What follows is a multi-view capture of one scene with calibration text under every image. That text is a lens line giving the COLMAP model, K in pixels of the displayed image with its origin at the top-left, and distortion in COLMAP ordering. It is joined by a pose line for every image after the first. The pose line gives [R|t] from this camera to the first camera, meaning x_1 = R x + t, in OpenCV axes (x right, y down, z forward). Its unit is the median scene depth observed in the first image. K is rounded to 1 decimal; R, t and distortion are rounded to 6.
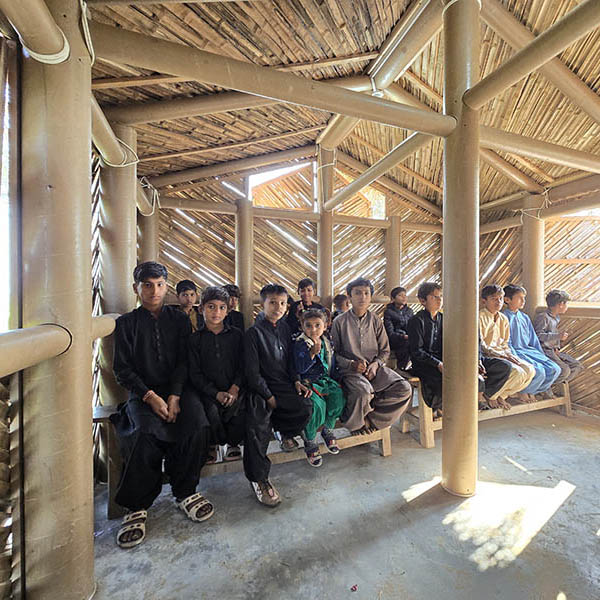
lens RADIAL K [[331.8, 0, 335.8], [0, 331.8, 300.6], [0, 0, 1]] dist [0.002103, -0.000987]
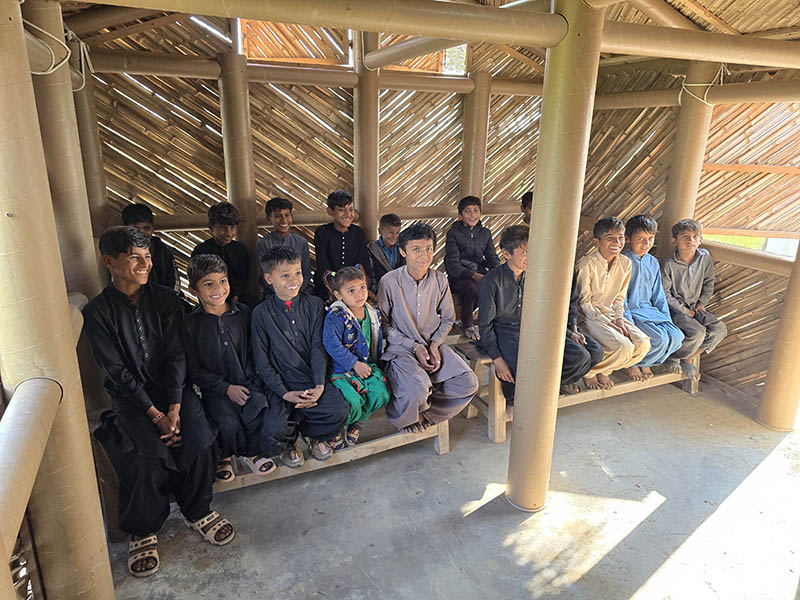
lens RADIAL K [[544.2, 0, 400.0], [0, 544.2, 300.0], [0, 0, 1]] dist [0.074509, -0.068895]
pose [[0.999440, 0.011073, 0.031567, 0.003383], [-0.019564, 0.958909, 0.283039, -0.201104], [-0.027136, -0.283499, 0.958589, -0.117037]]
